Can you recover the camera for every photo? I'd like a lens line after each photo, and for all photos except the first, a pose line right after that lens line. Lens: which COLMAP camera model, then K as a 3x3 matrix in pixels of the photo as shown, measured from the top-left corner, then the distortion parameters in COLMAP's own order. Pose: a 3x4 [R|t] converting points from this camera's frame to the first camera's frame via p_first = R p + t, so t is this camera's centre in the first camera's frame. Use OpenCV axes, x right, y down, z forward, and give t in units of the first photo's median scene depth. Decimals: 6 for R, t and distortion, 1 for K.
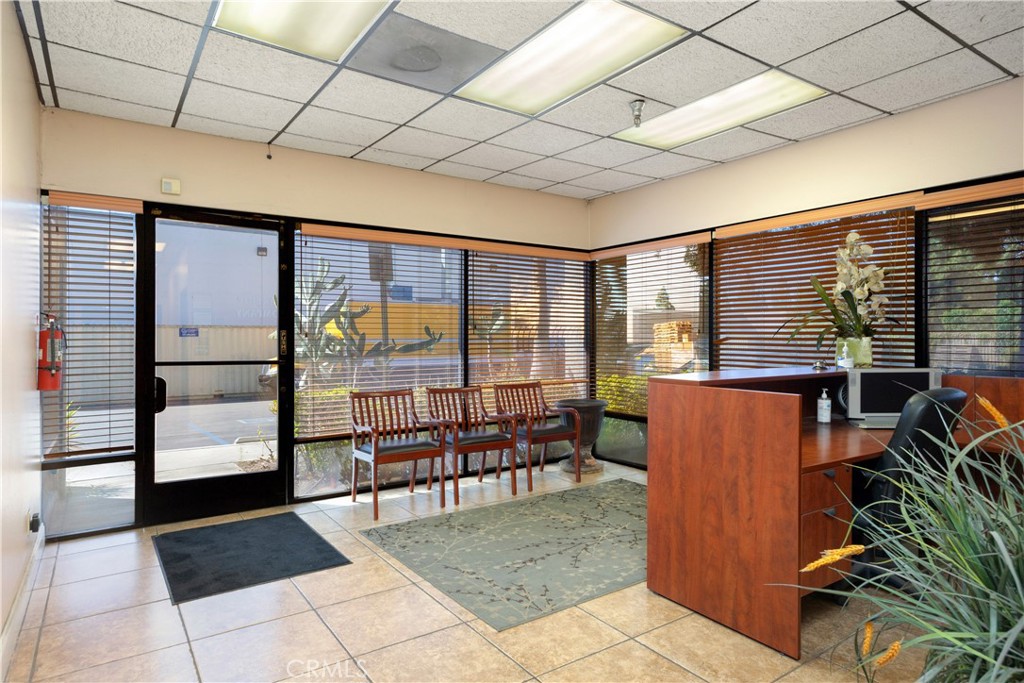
lens RADIAL K [[598.8, 0, 508.8], [0, 598.8, 344.5], [0, 0, 1]] dist [0.004507, 0.000475]
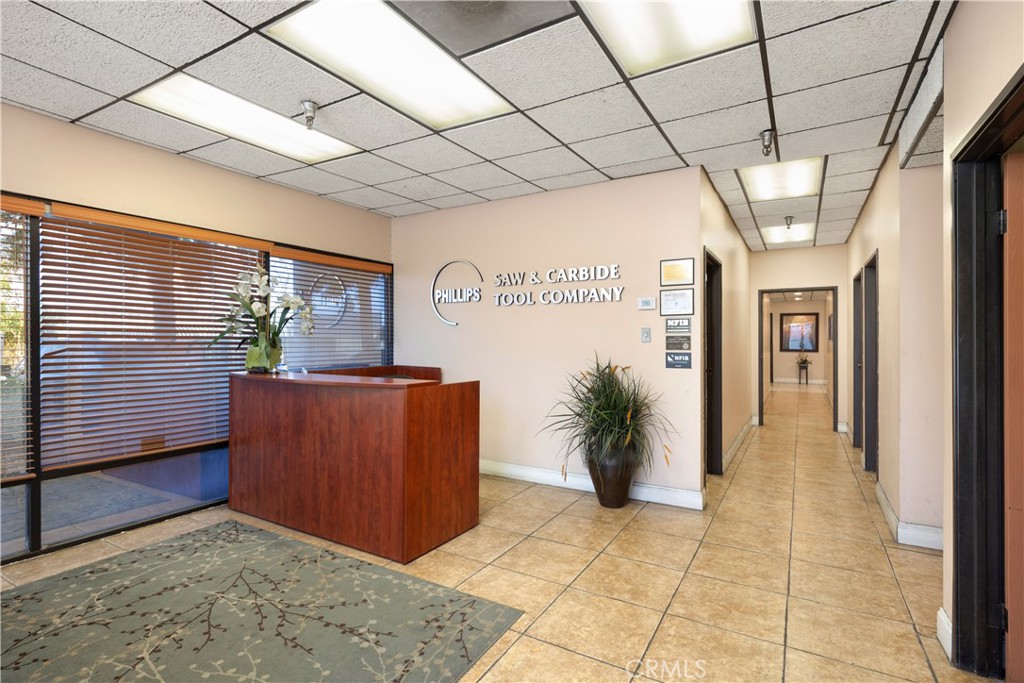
lens RADIAL K [[499.5, 0, 507.6], [0, 499.5, 336.4], [0, 0, 1]] dist [-0.002227, -0.000052]
pose [[-0.423499, -0.000887, 0.905896, -0.802828], [0.003498, 0.999990, 0.002614, -0.046280], [-0.905890, 0.004276, -0.423492, 1.327001]]
